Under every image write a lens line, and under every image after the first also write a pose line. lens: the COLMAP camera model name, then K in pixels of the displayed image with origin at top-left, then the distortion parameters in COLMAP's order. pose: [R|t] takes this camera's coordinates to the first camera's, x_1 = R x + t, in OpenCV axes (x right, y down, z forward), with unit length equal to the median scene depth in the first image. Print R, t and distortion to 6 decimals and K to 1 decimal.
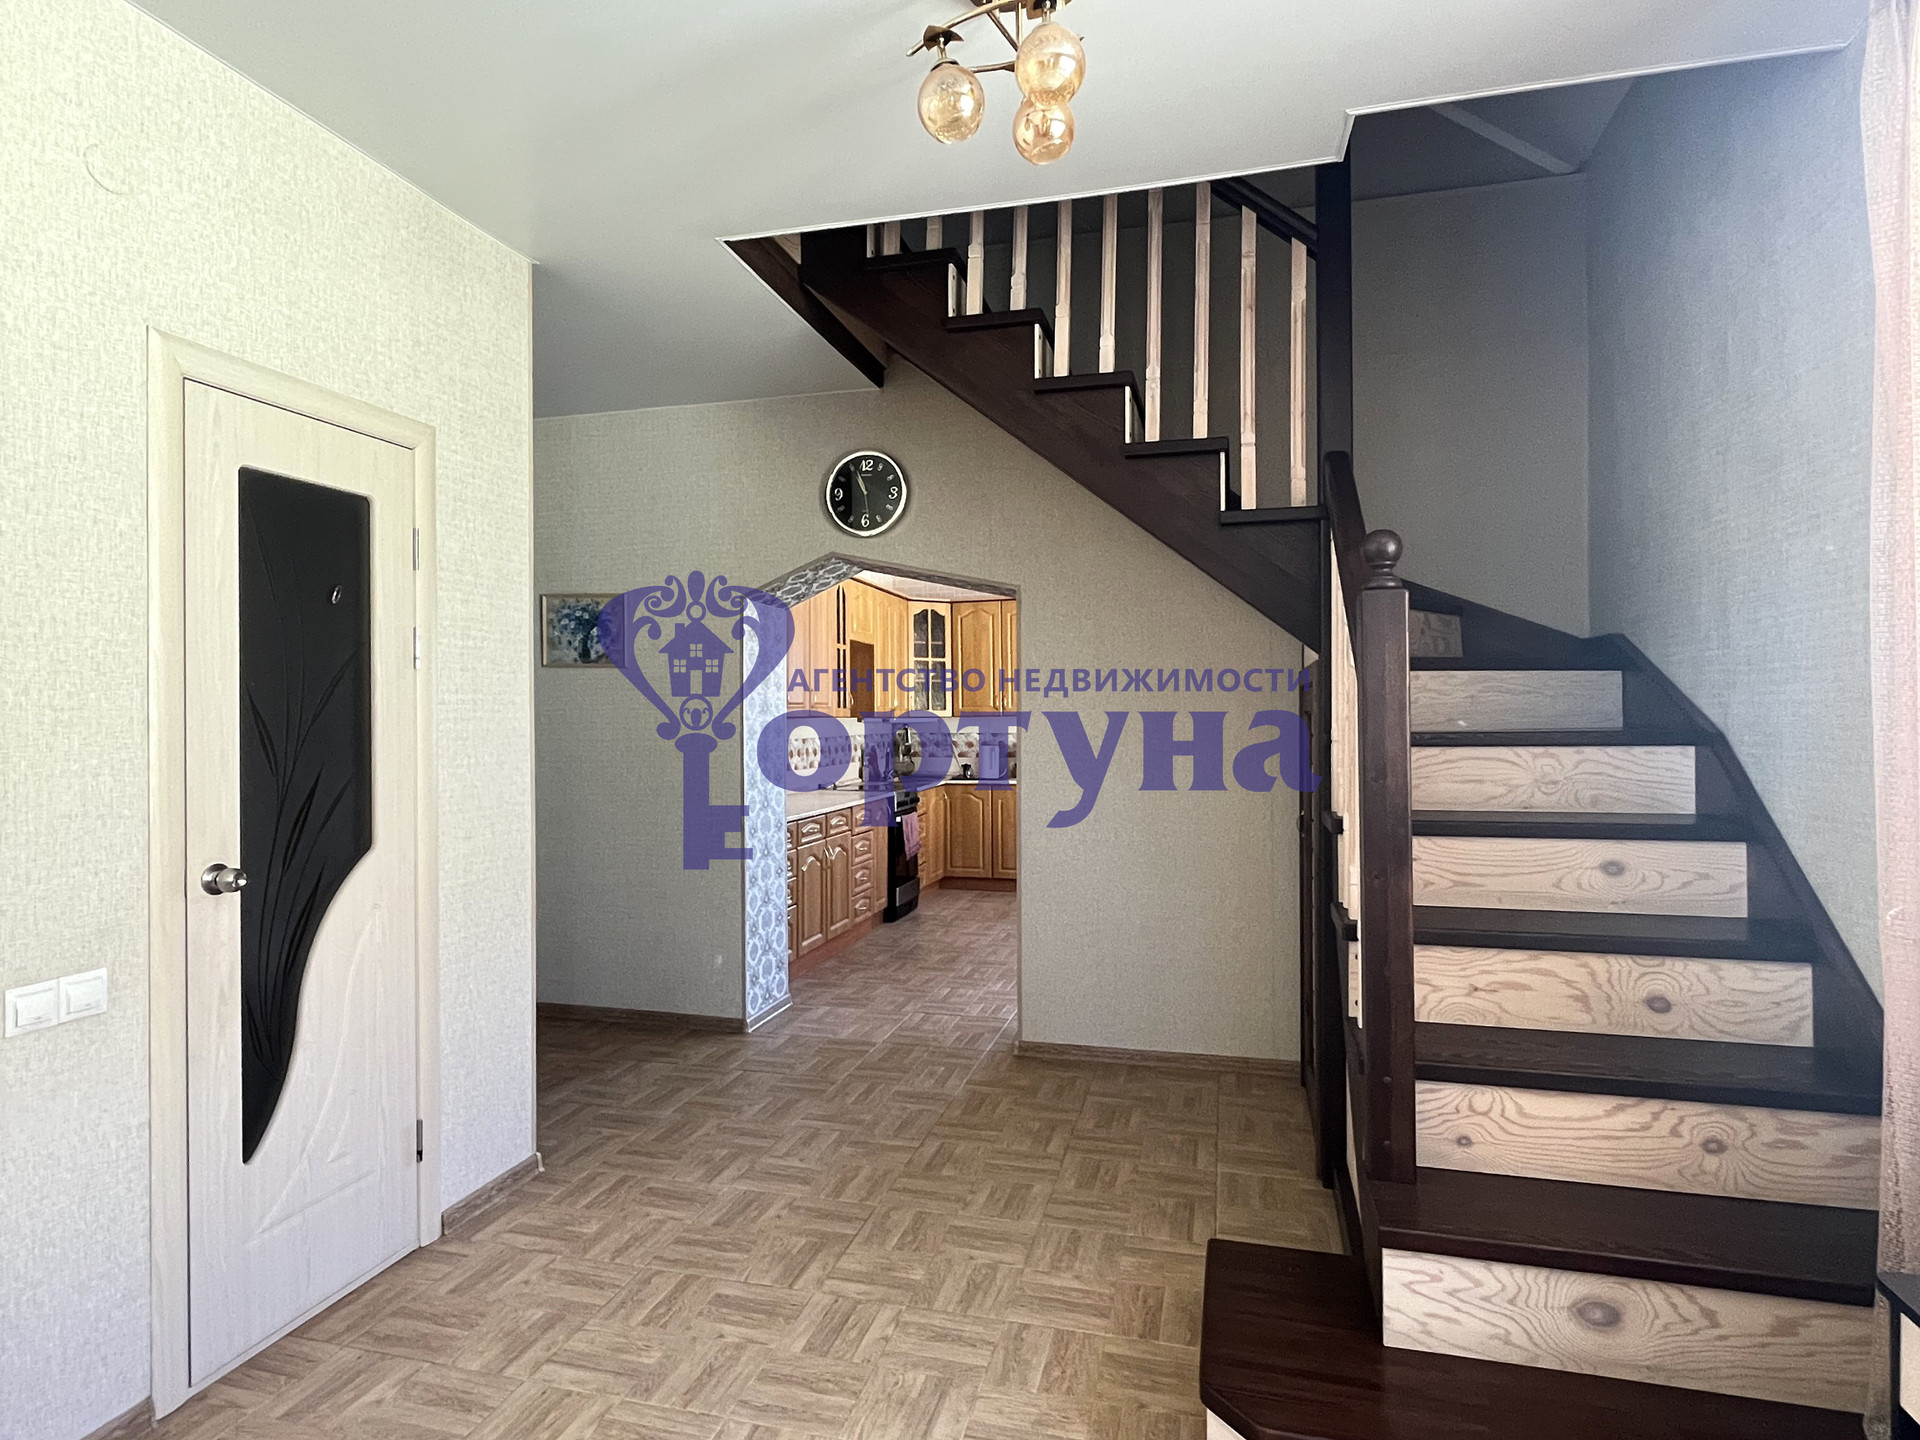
lens RADIAL K [[1040.4, 0, 958.4], [0, 1040.4, 717.1], [0, 0, 1]] dist [0.002499, -0.001499]
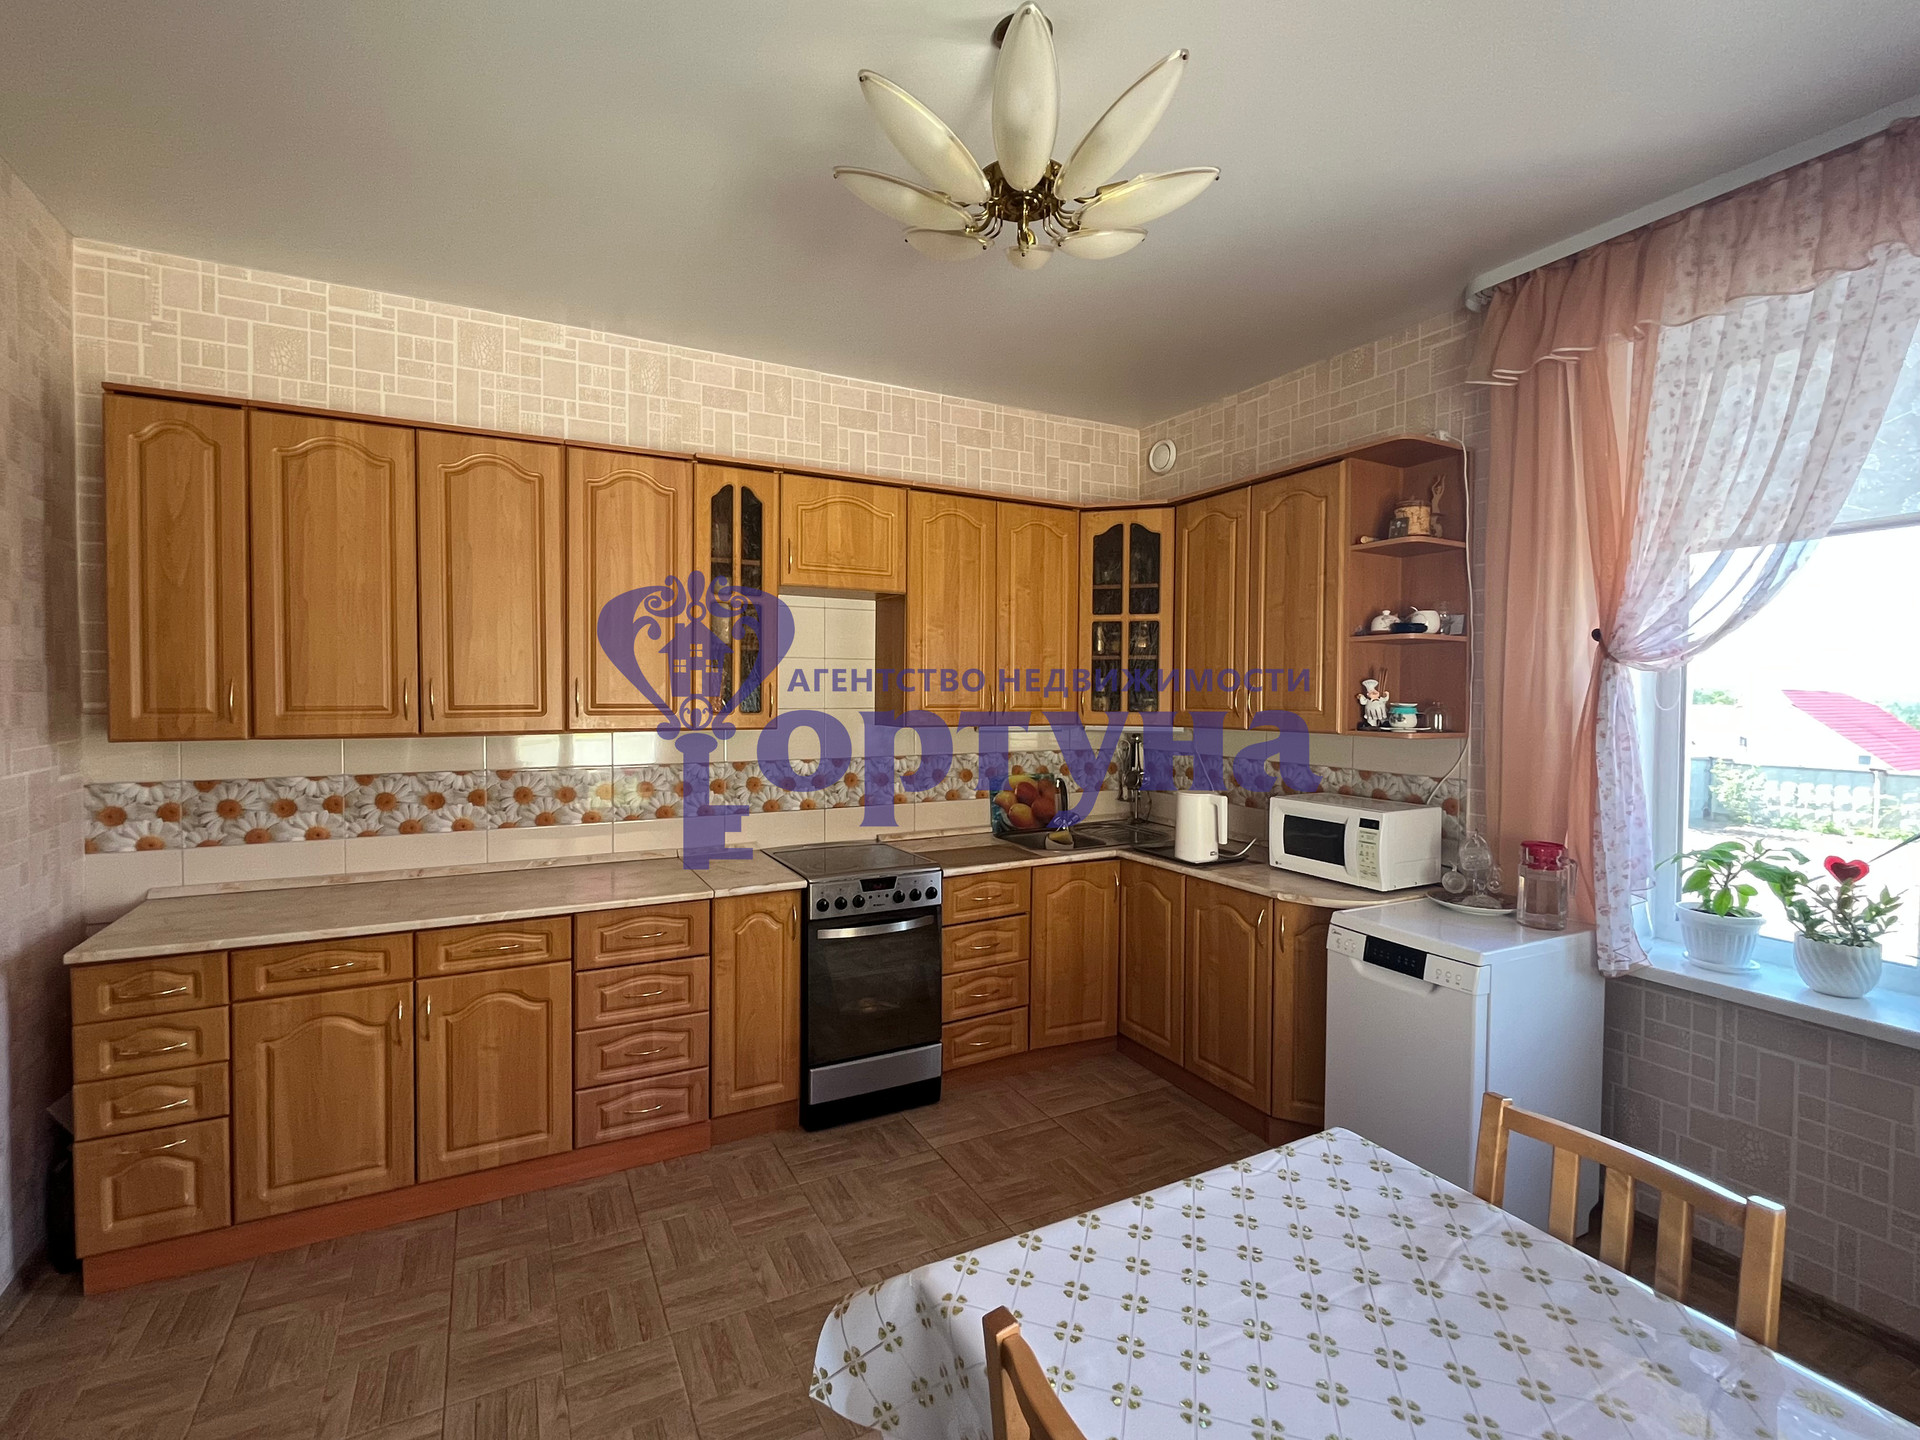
lens RADIAL K [[875.0, 0, 947.2], [0, 875.0, 710.6], [0, 0, 1]] dist [-0.002788, 0.000646]
pose [[0.674513, 0.030159, -0.737647, 0.247087], [-0.013486, 0.999502, 0.028534, -0.019721], [0.738140, -0.009299, 0.674584, 0.639317]]
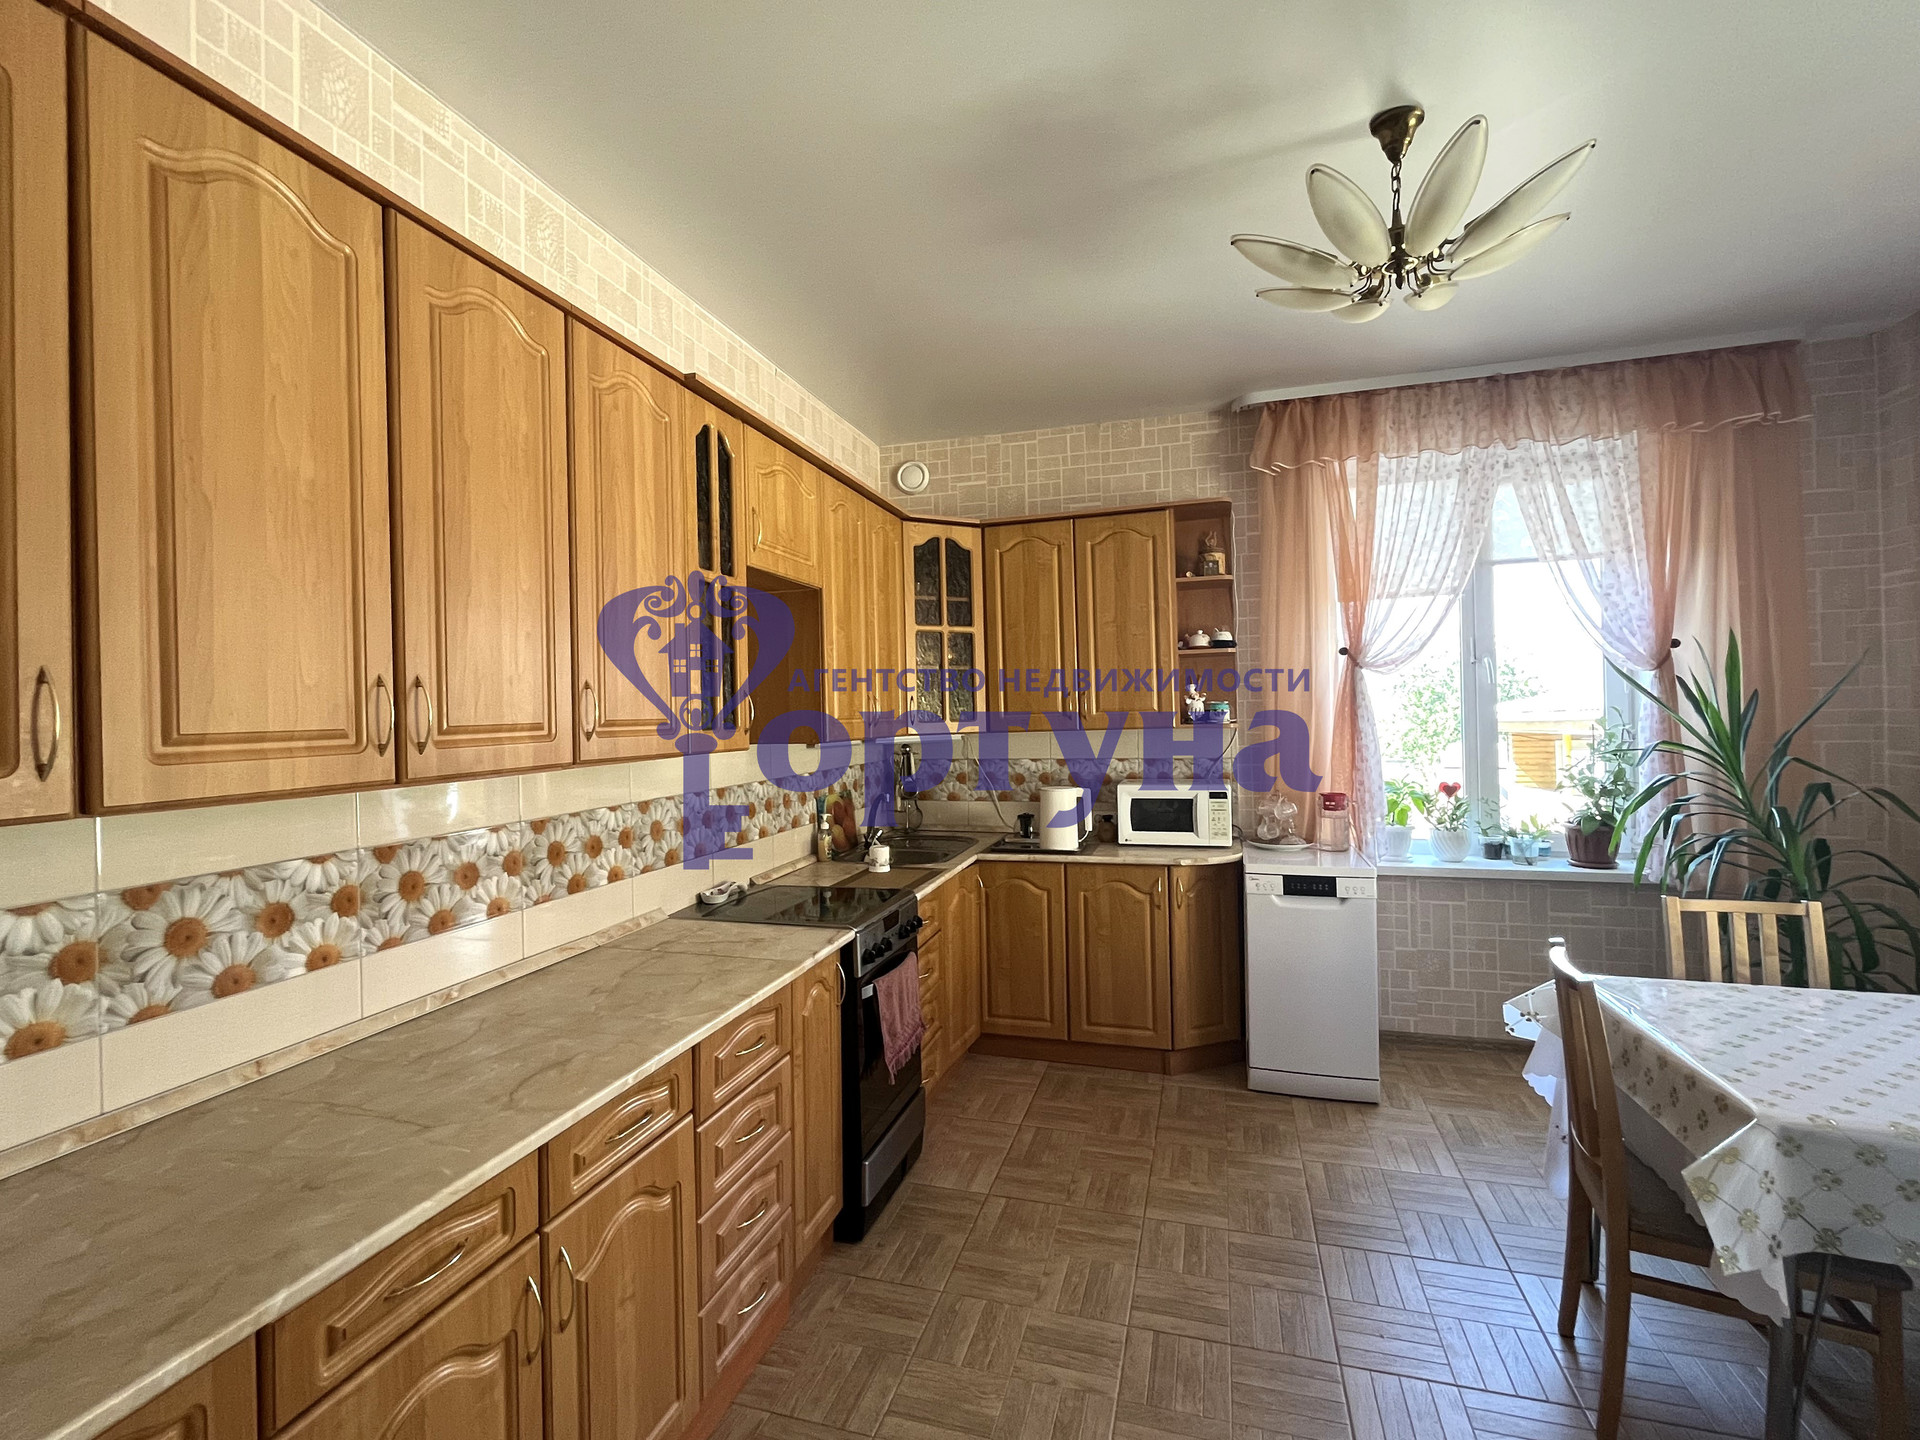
lens RADIAL K [[875.0, 0, 948.5], [0, 875.0, 709.5], [0, 0, 1]] dist [-0.002788, 0.000646]
pose [[0.999054, -0.015340, -0.040681, -0.007525], [0.015135, 0.999871, -0.005343, -0.010731], [0.040758, 0.004722, 0.999158, 0.547992]]
